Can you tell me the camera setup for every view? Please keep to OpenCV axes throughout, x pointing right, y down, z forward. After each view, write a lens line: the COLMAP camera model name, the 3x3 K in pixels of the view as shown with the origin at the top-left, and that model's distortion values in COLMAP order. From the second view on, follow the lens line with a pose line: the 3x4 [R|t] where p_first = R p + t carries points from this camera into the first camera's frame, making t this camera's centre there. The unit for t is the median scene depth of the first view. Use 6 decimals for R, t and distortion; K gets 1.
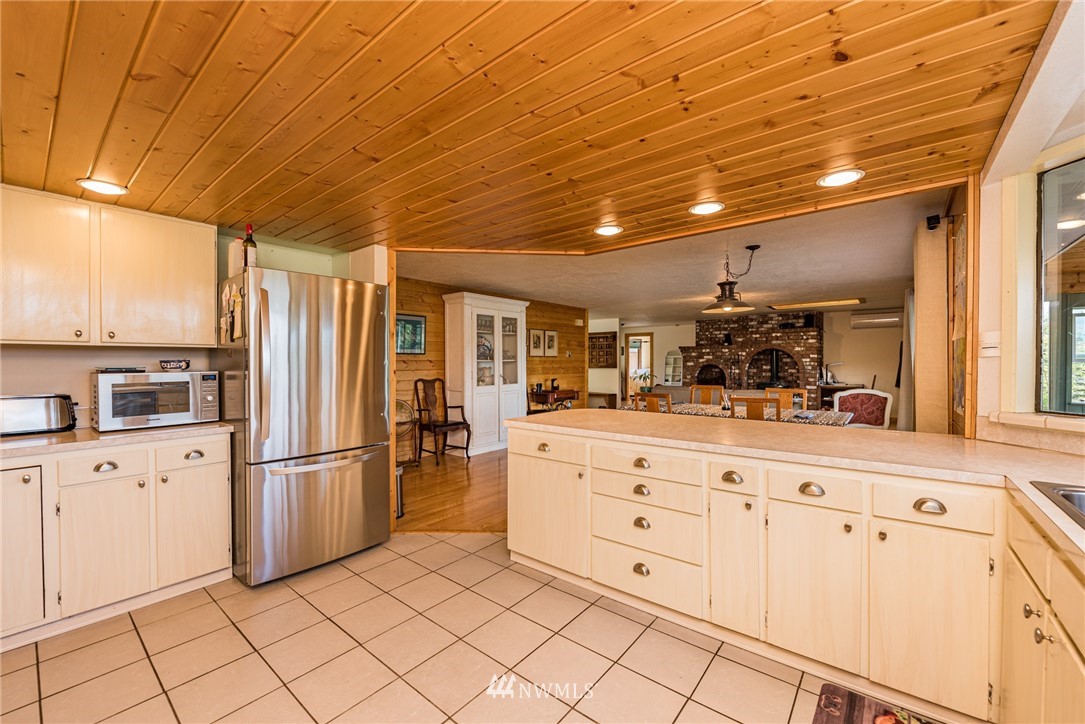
lens RADIAL K [[430.0, 0, 543.0], [0, 430.0, 364.0], [0, 0, 1]] dist [-0.002302, -0.002165]
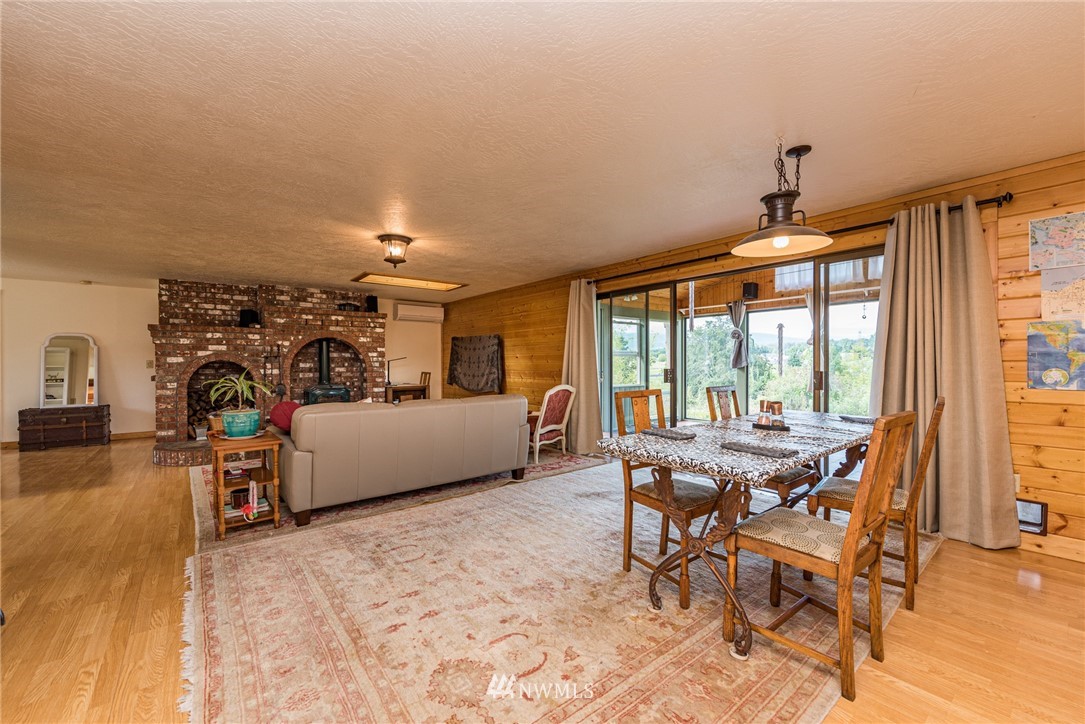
lens RADIAL K [[430.0, 0, 541.1], [0, 430.0, 363.7], [0, 0, 1]] dist [-0.002302, -0.002165]
pose [[0.205388, -0.002727, 0.978677, -0.166759], [0.009732, 0.999952, 0.000744, 0.019746], [-0.978632, 0.009372, 0.205405, 1.169188]]
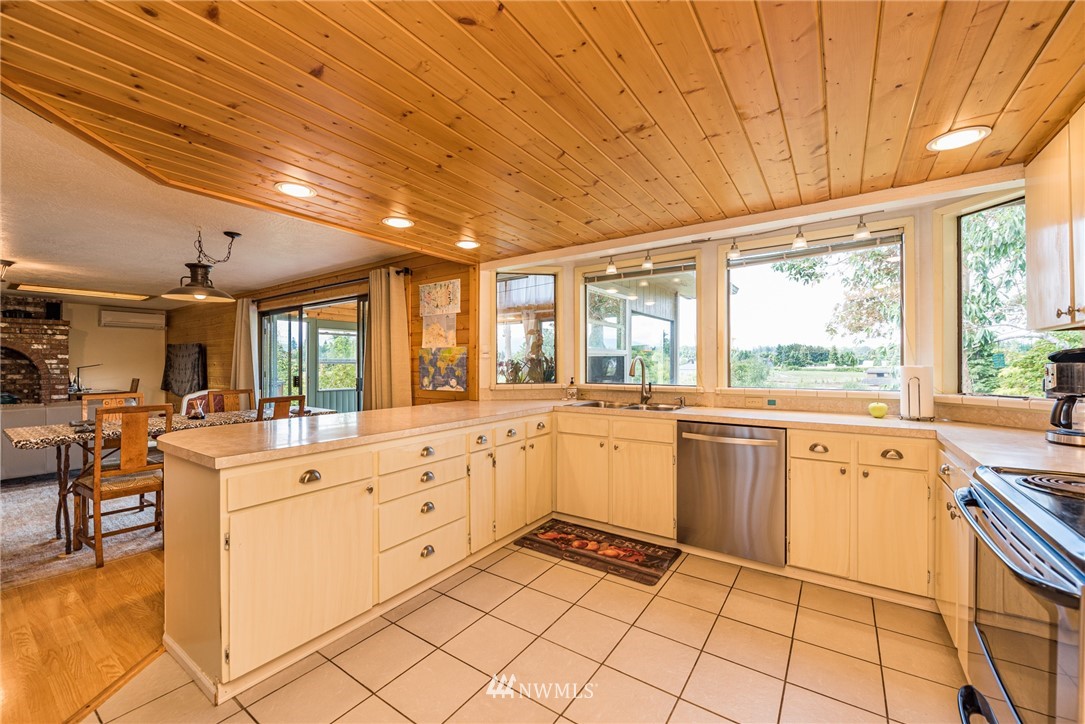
lens RADIAL K [[430.0, 0, 536.0], [0, 430.0, 364.3], [0, 0, 1]] dist [-0.002302, -0.002165]
pose [[-0.067288, 0.002148, 0.997731, -0.435298], [0.009049, 0.999958, -0.001542, 0.009057], [-0.997693, 0.008925, -0.067305, 0.406740]]
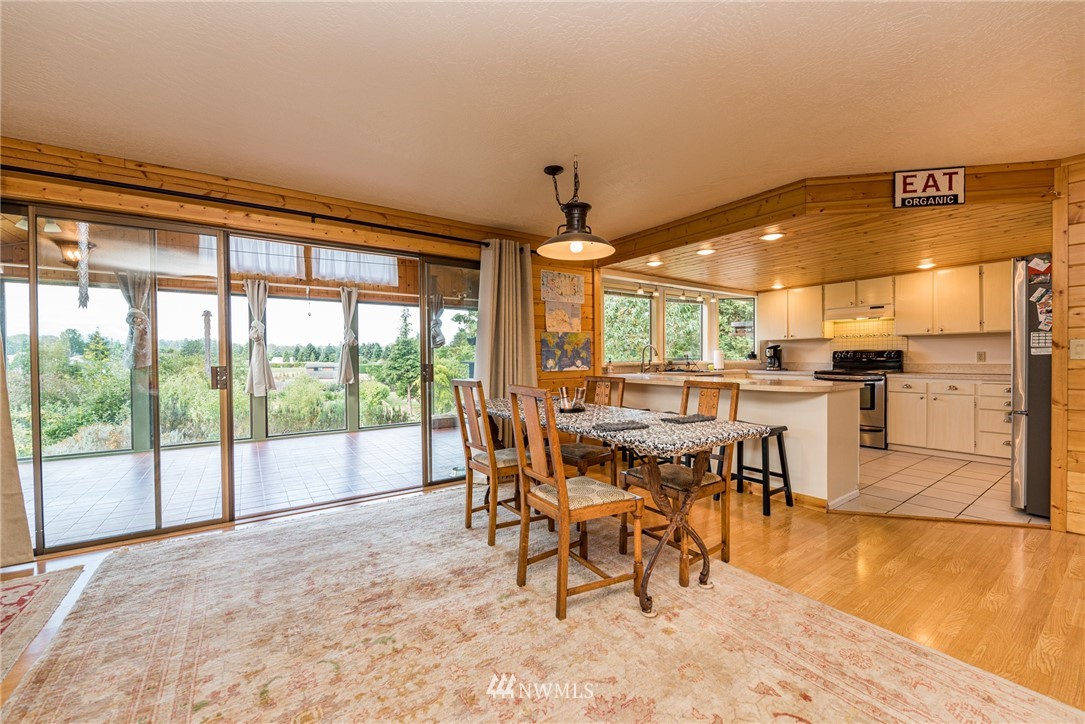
lens RADIAL K [[430.0, 0, 538.6], [0, 430.0, 364.4], [0, 0, 1]] dist [-0.002302, -0.002165]
pose [[-0.960606, 0.004780, 0.277872, 0.302207], [0.010751, 0.999743, 0.019968, 0.025927], [-0.277705, 0.022169, -0.960411, 1.592661]]
